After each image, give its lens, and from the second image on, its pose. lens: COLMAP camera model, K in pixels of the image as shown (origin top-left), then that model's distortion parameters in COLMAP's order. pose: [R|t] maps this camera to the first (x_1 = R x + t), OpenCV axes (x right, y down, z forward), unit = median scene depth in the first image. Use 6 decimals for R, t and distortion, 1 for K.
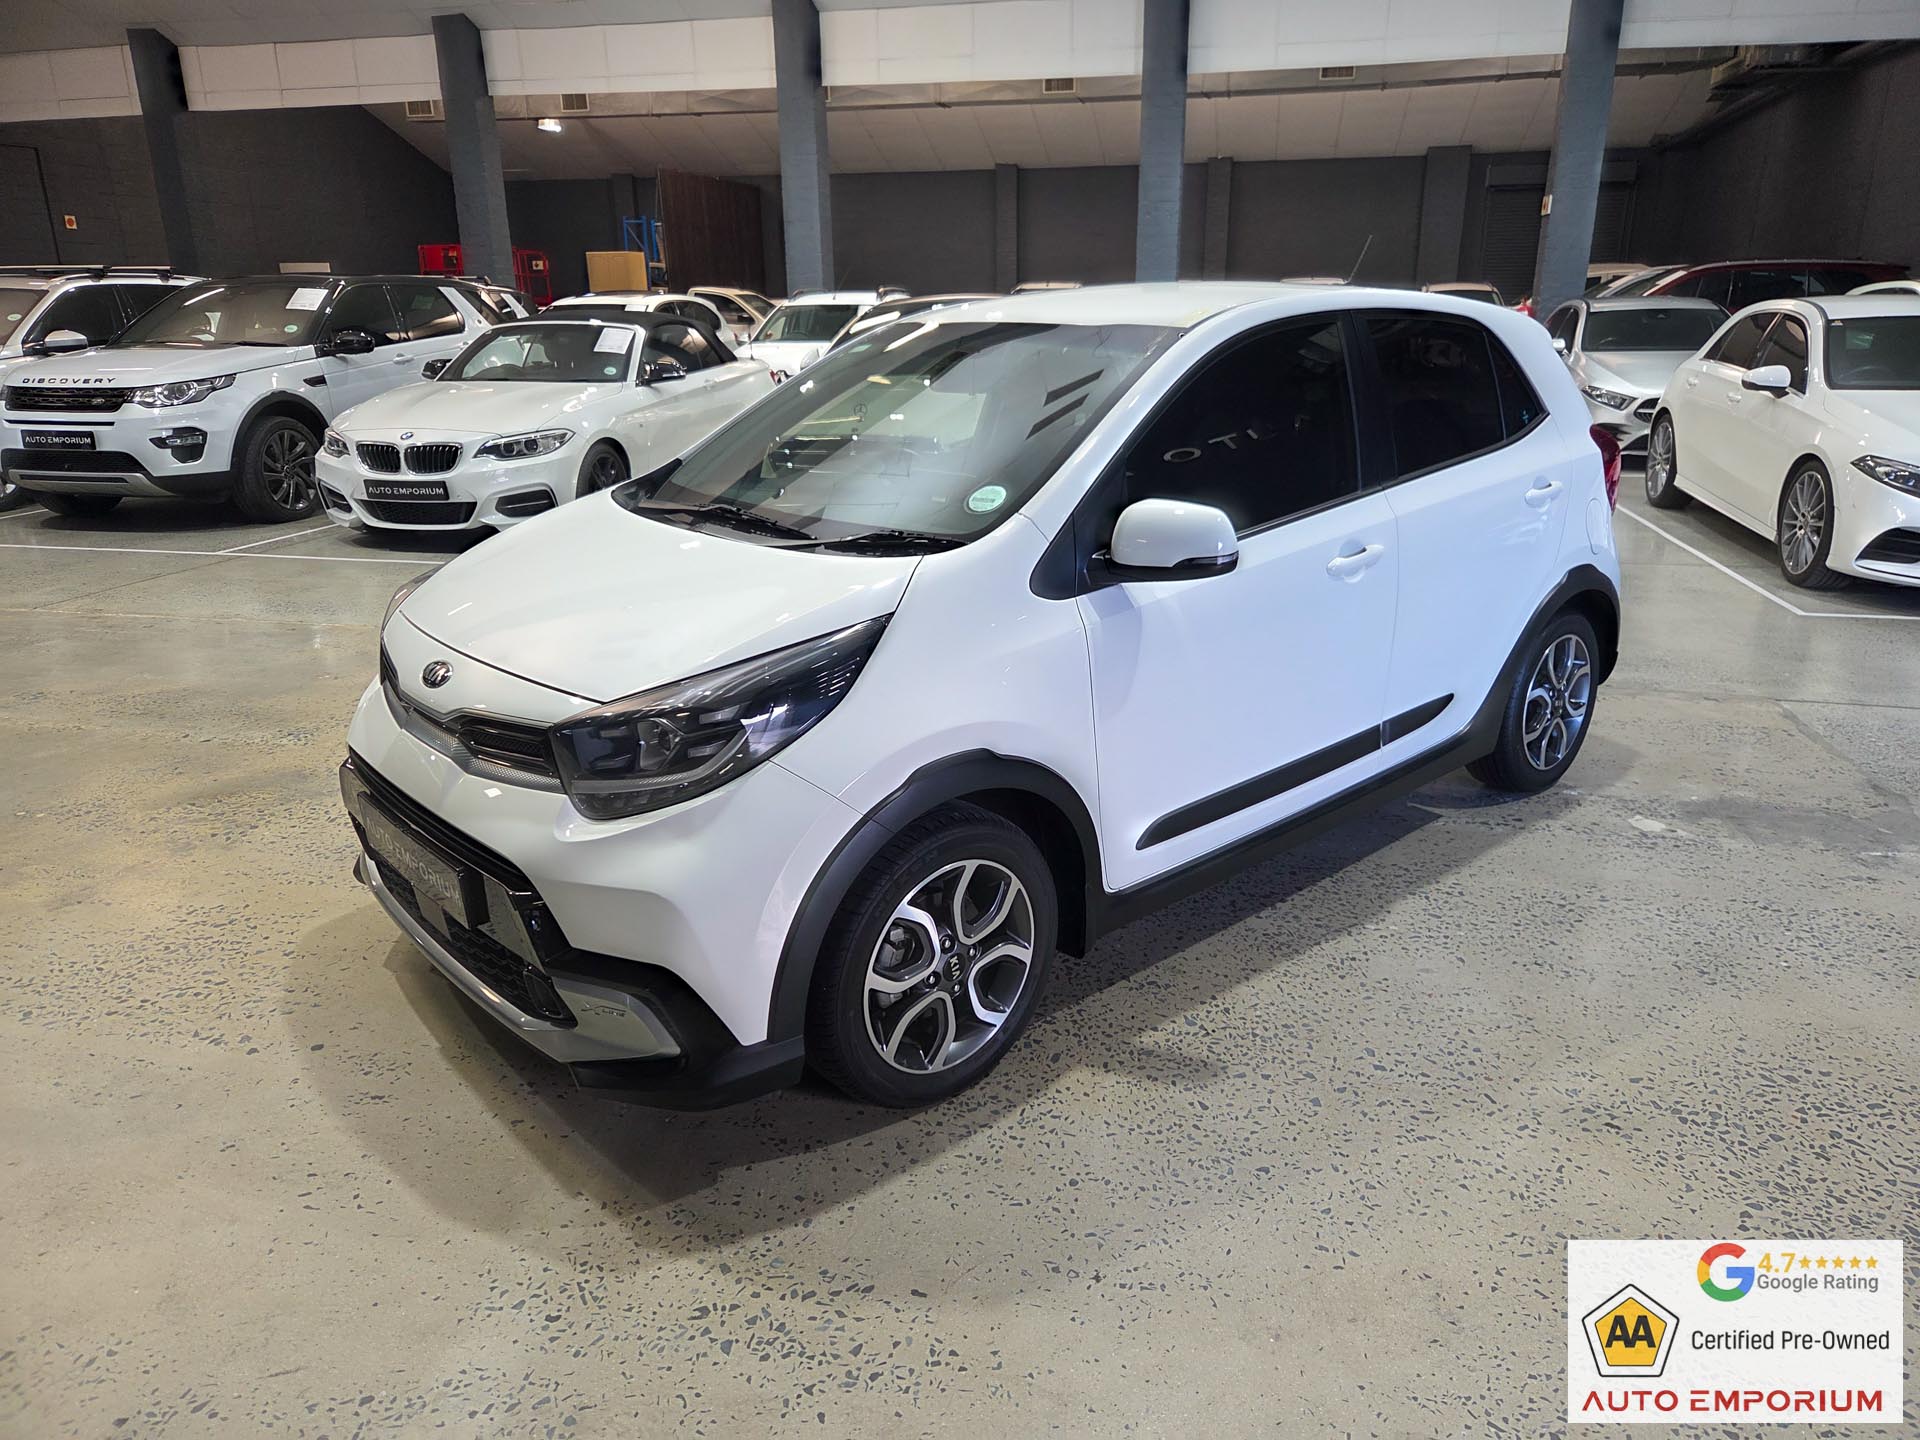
lens RADIAL K [[1284.8, 0, 979.4], [0, 1284.8, 725.5], [0, 0, 1]] dist [0.059465, -0.051209]
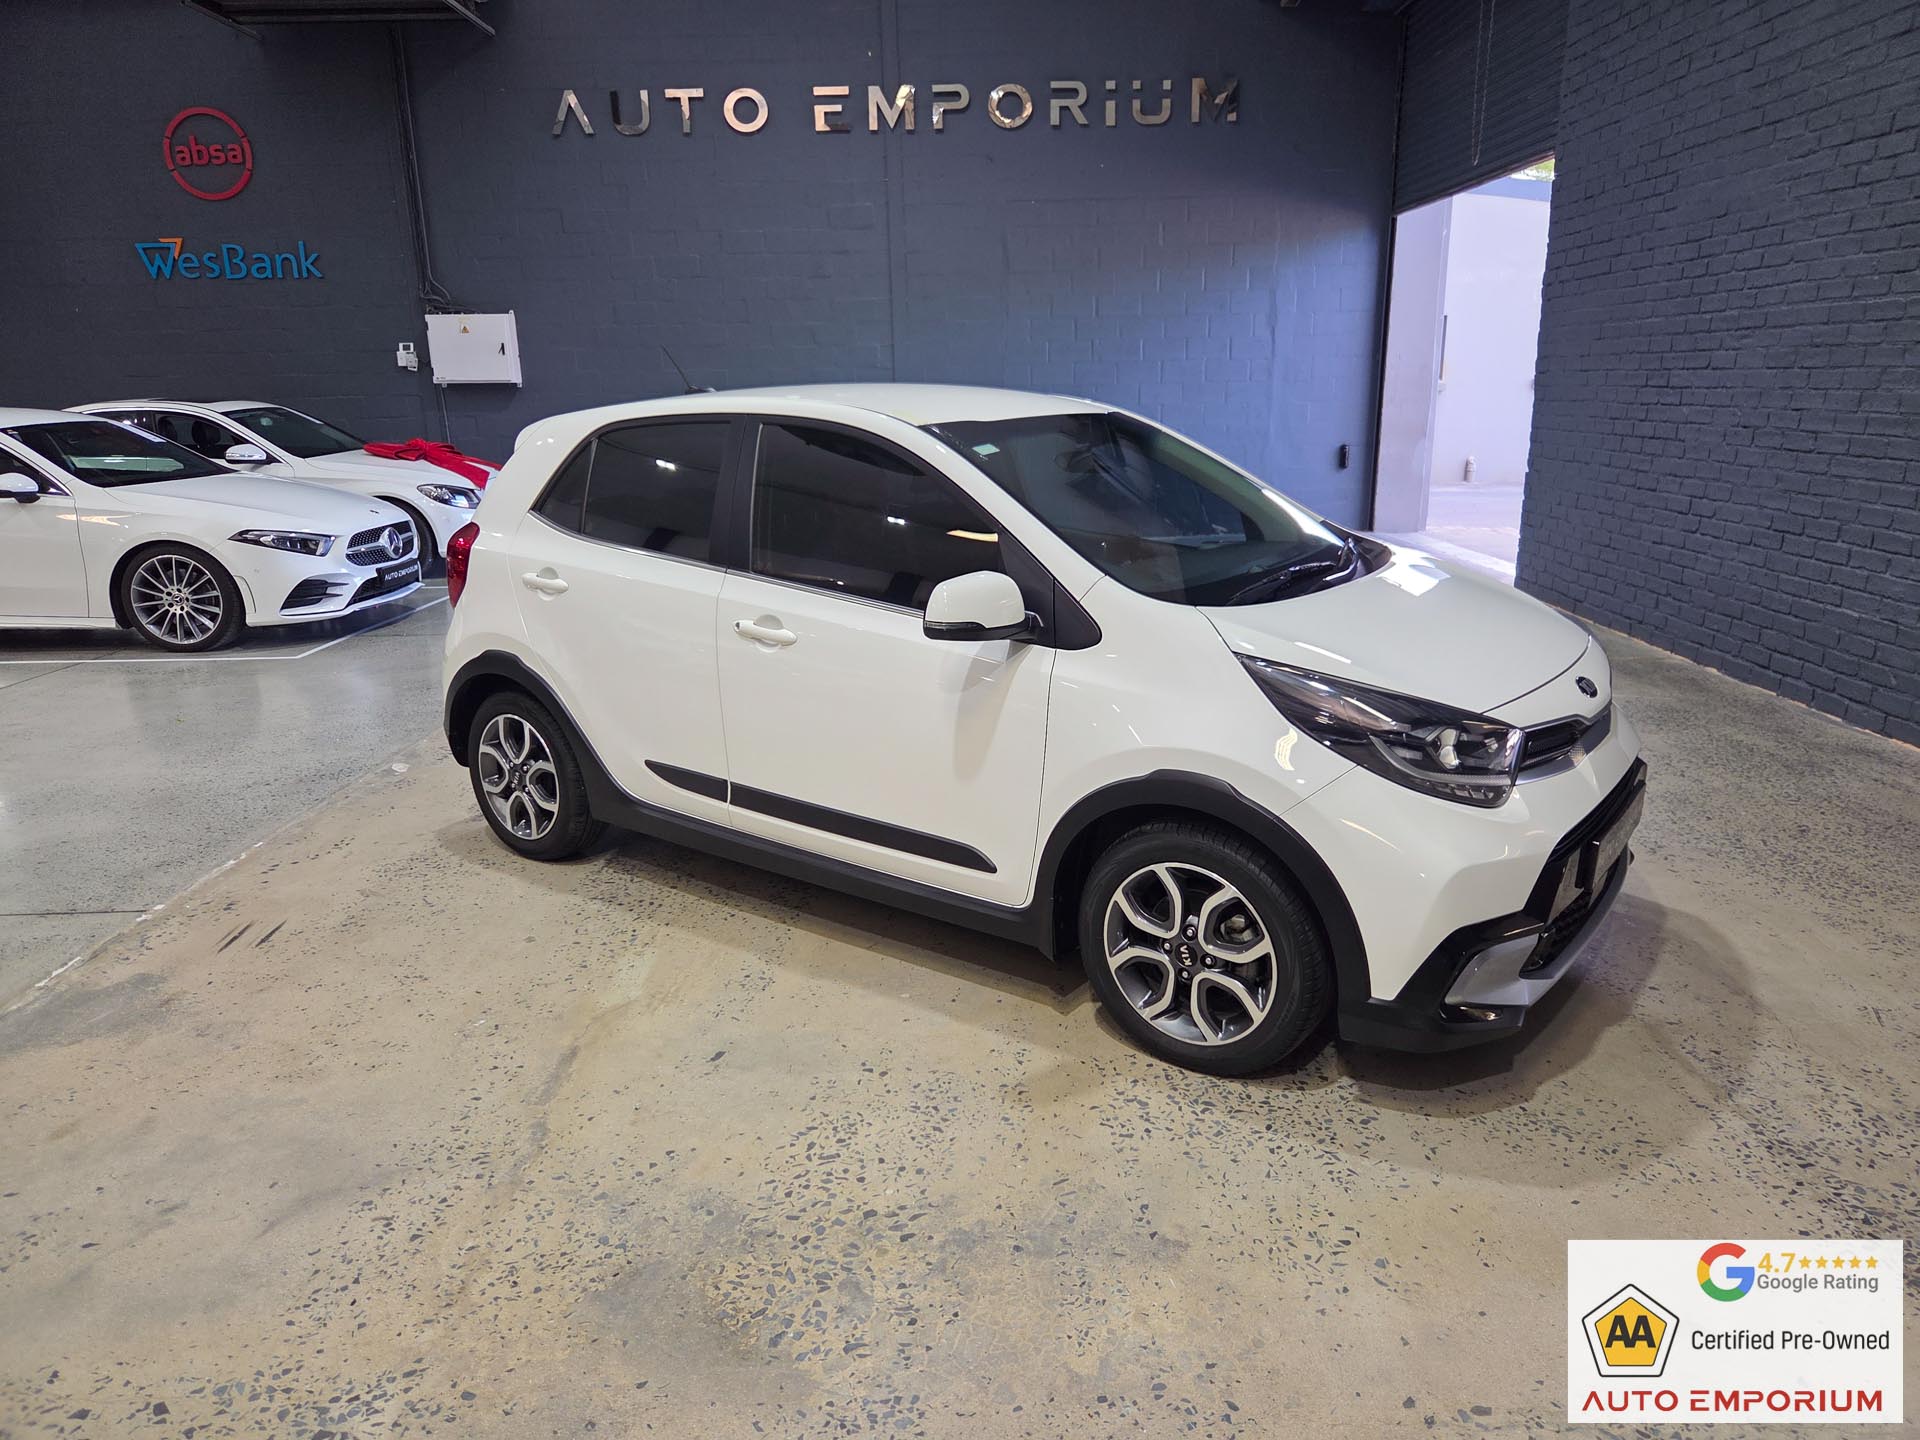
lens RADIAL K [[1288.3, 0, 959.8], [0, 1288.3, 748.6], [0, 0, 1]] dist [0.056405, -0.051407]
pose [[-0.201942, -0.259233, 0.944467, -1.056895], [0.324266, 0.892249, 0.314234, -0.298644], [-0.924159, 0.369716, -0.096122, 0.889092]]
